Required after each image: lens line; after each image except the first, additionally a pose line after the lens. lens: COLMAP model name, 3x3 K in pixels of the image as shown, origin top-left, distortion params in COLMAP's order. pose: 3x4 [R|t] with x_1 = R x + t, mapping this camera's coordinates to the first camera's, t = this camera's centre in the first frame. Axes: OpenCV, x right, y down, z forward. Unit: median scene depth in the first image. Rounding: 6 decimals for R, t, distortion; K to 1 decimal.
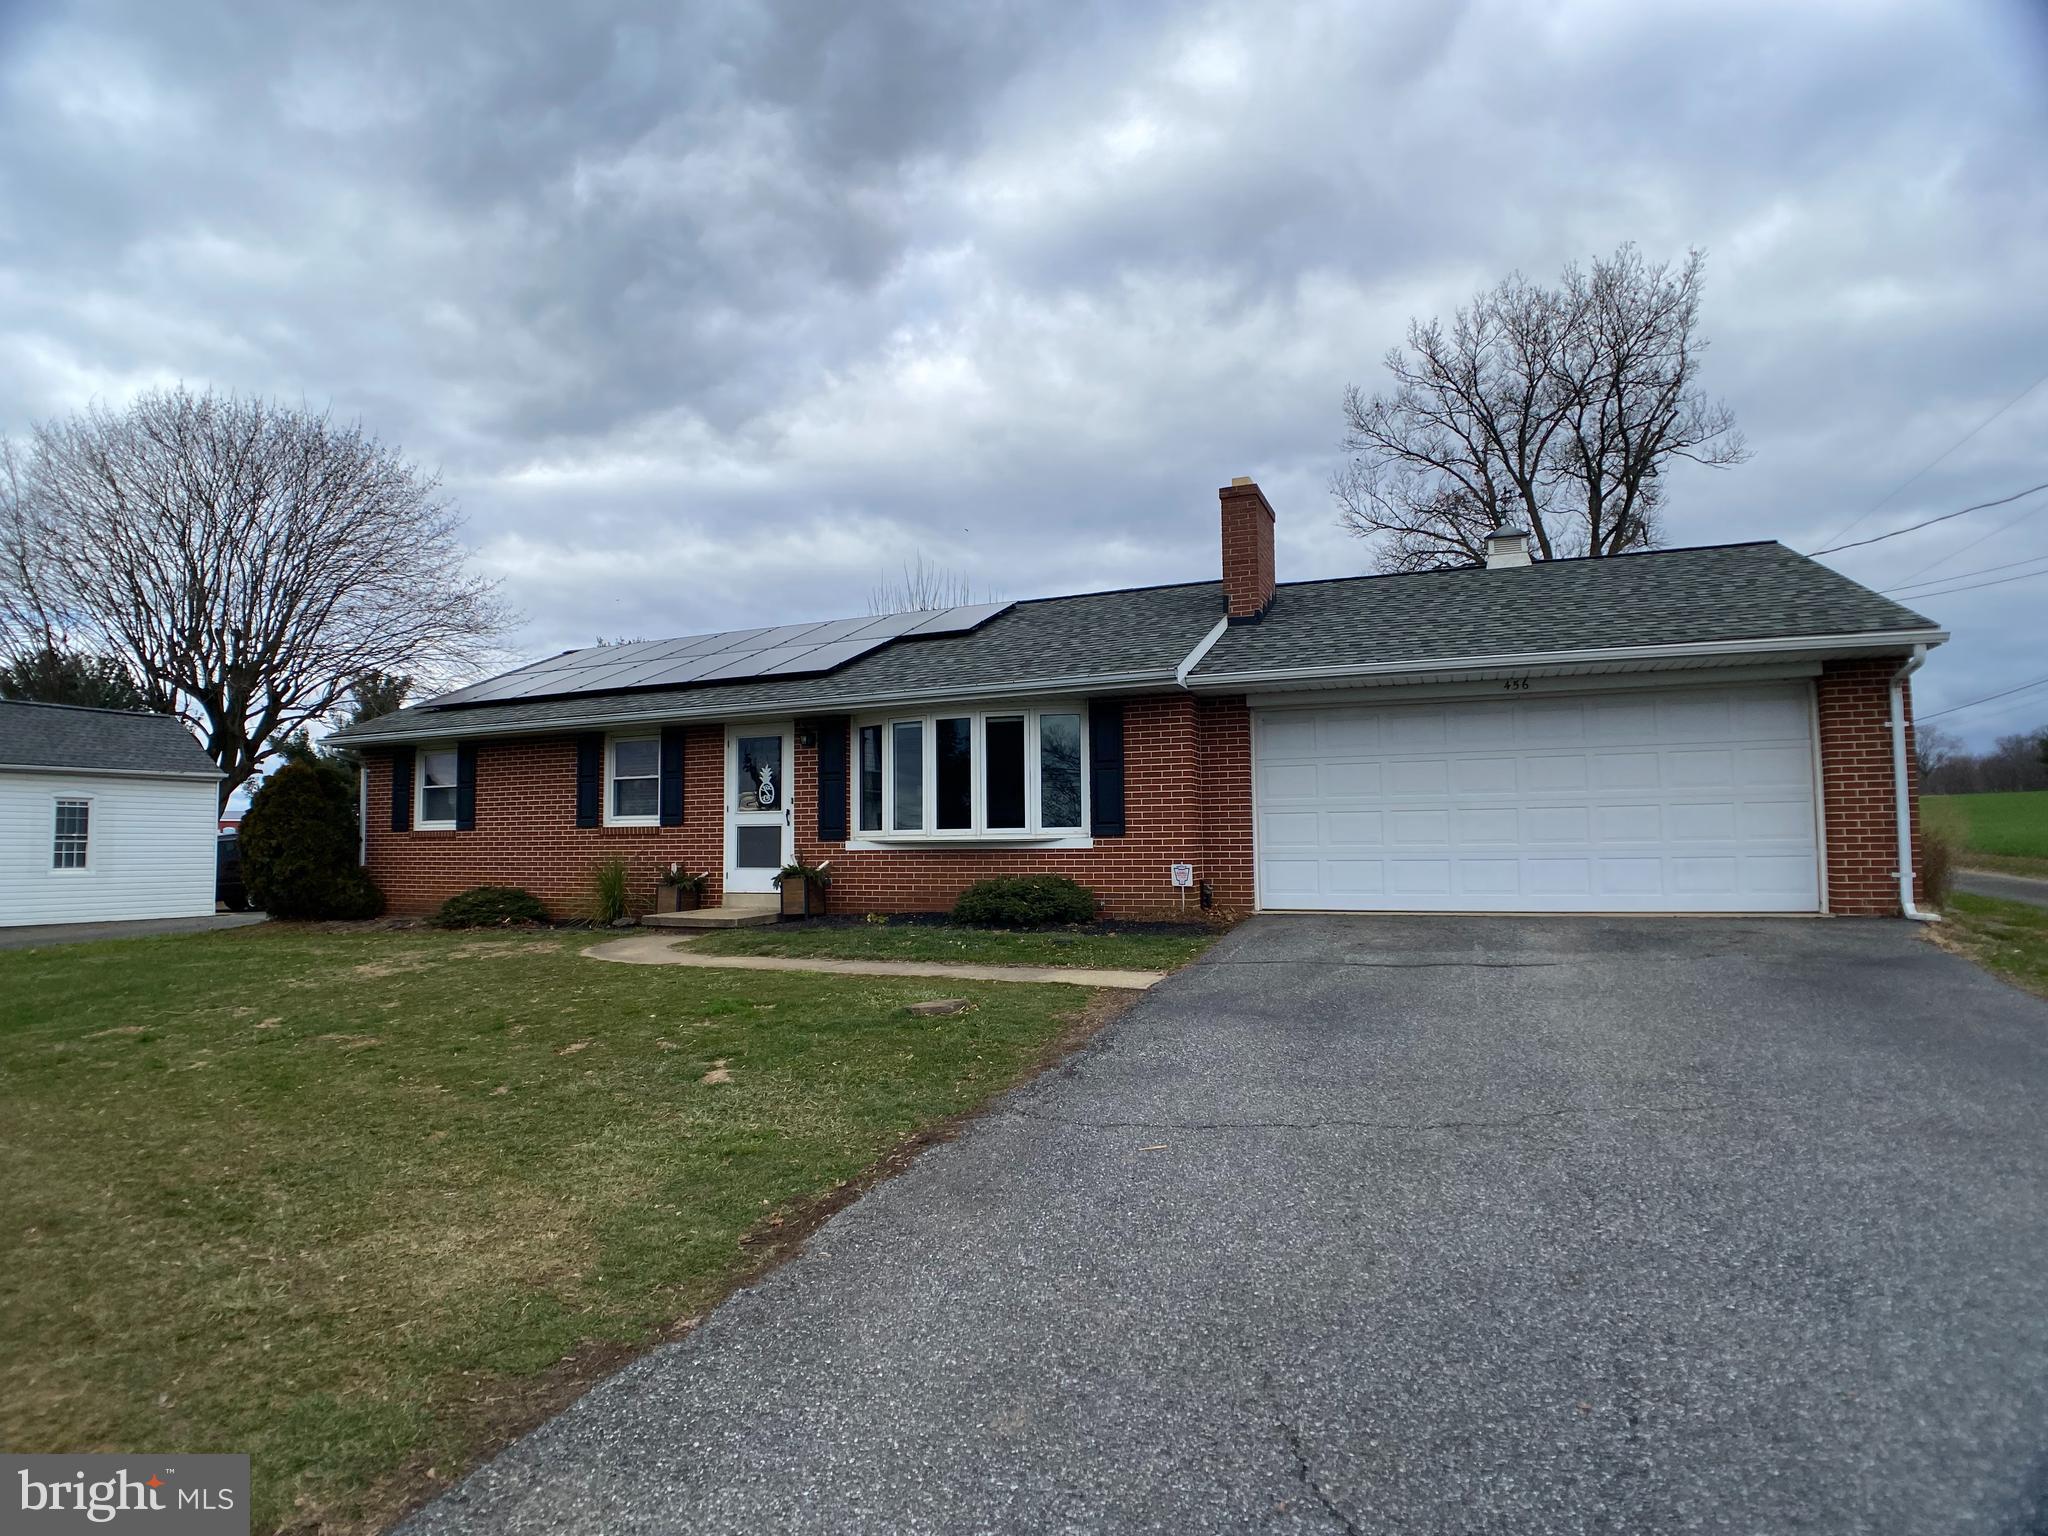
lens RADIAL K [[1110.4, 0, 1024.0], [0, 1110.4, 768.0], [0, 0, 1]] dist [-0.063604, -0.000066]
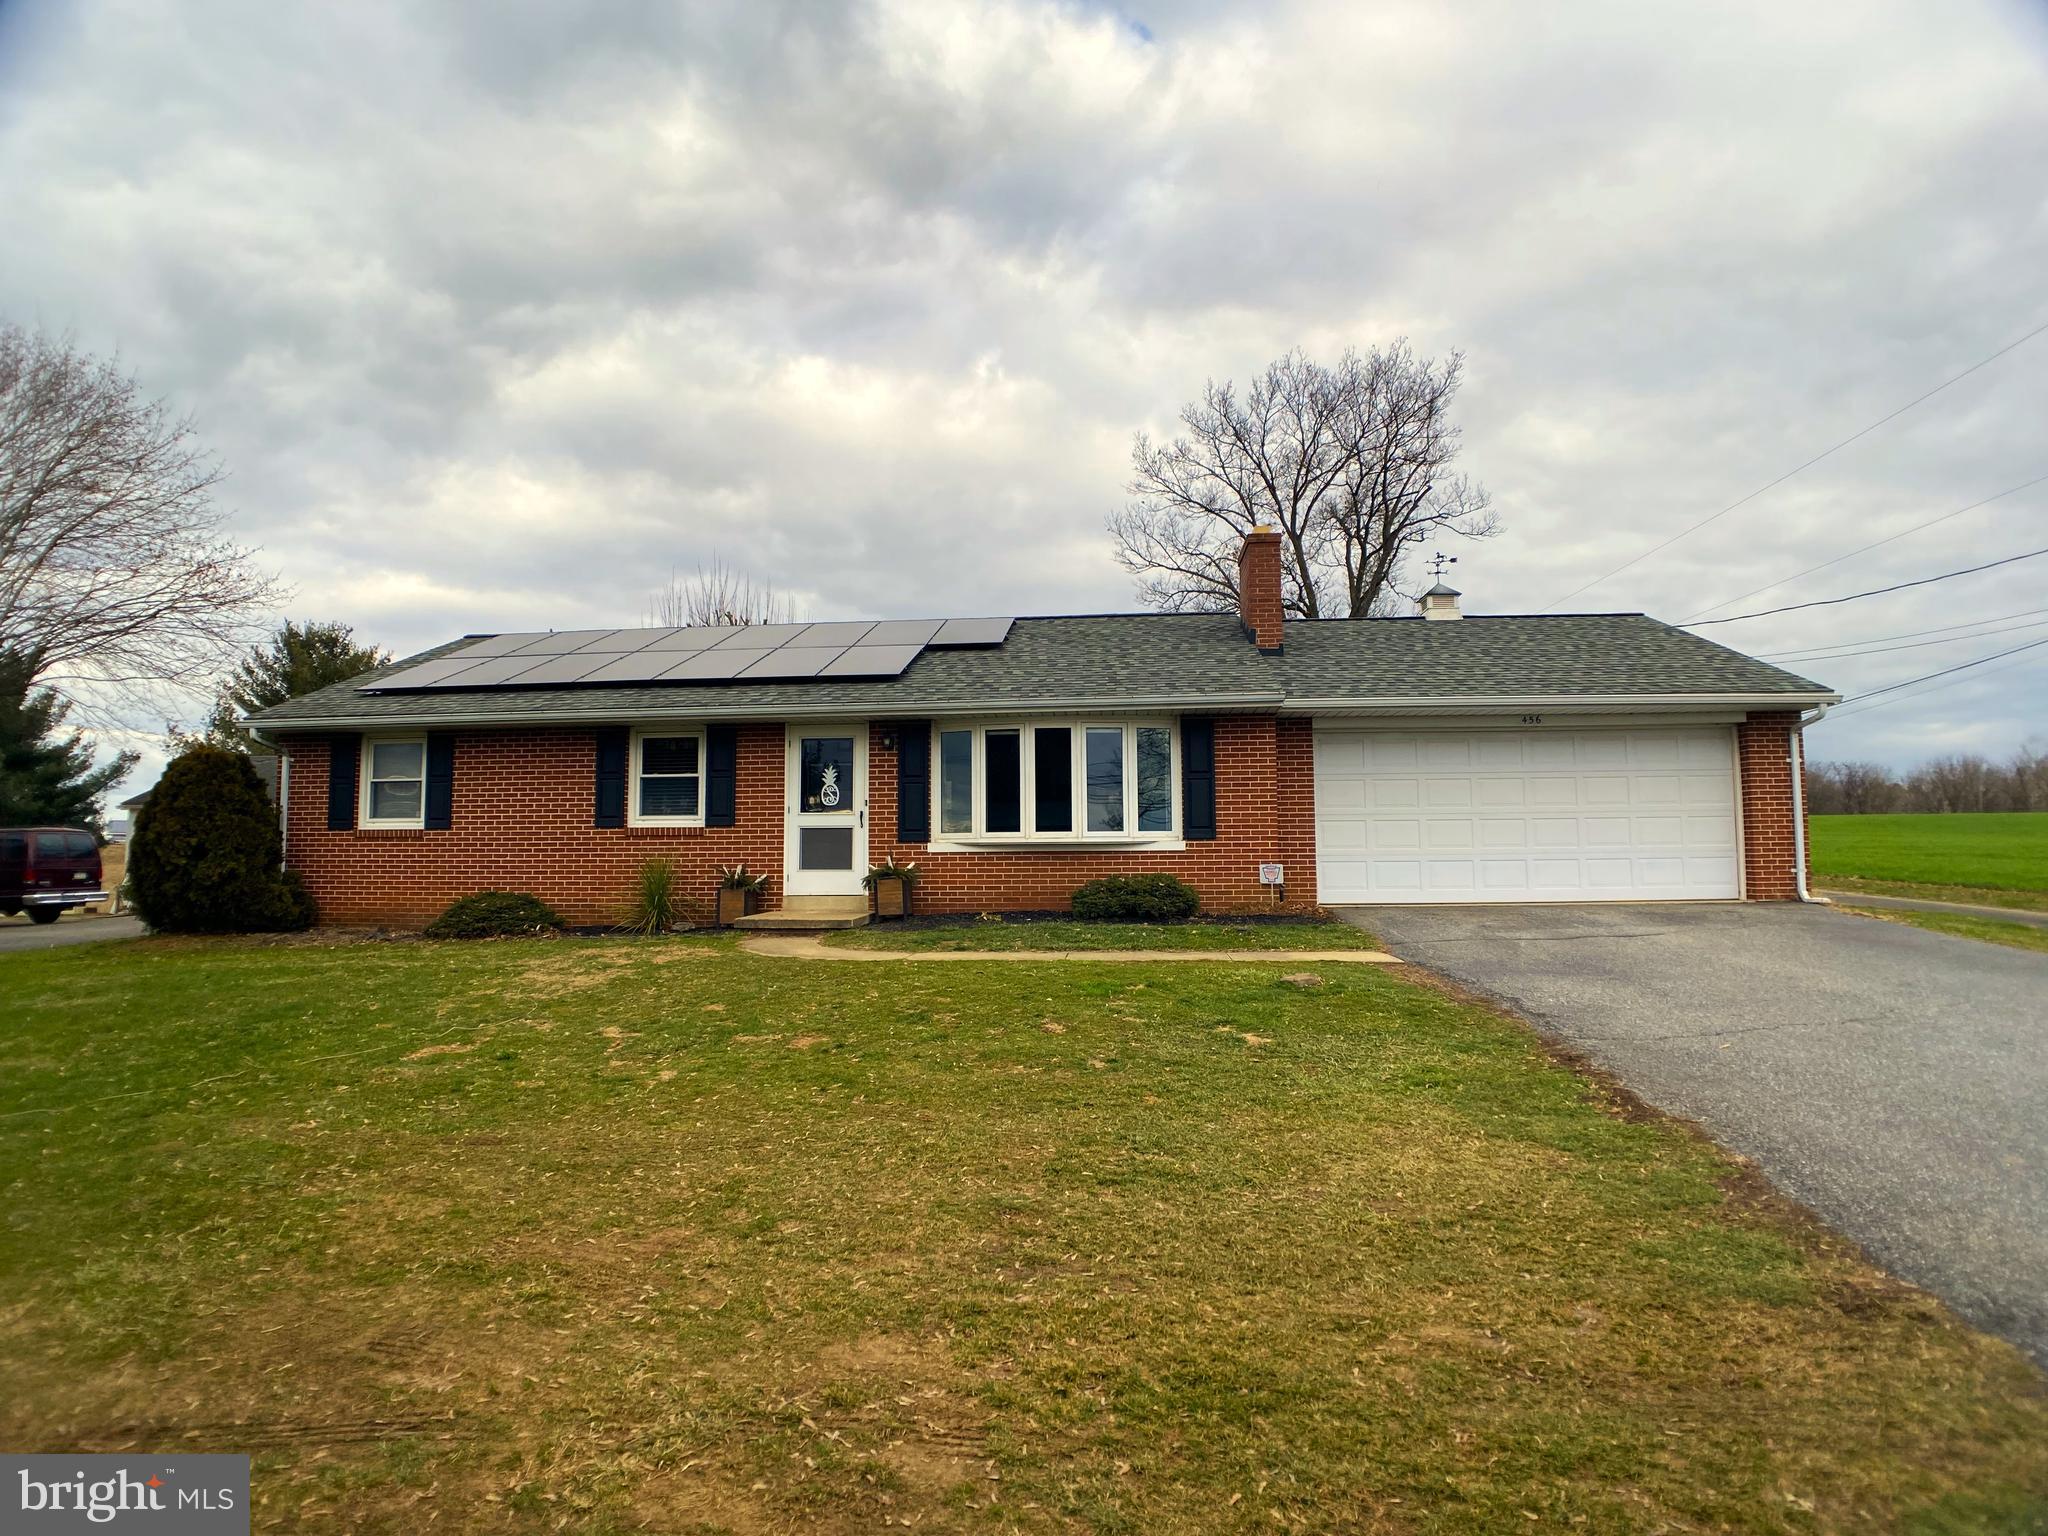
lens RADIAL K [[1110.4, 0, 1024.0], [0, 1110.4, 768.0], [0, 0, 1]] dist [-0.063604, -0.000066]
pose [[0.948108, 0.028545, 0.316665, -0.390666], [-0.024632, 0.999563, -0.016355, 0.010984], [-0.316993, 0.007707, 0.948396, 0.000350]]
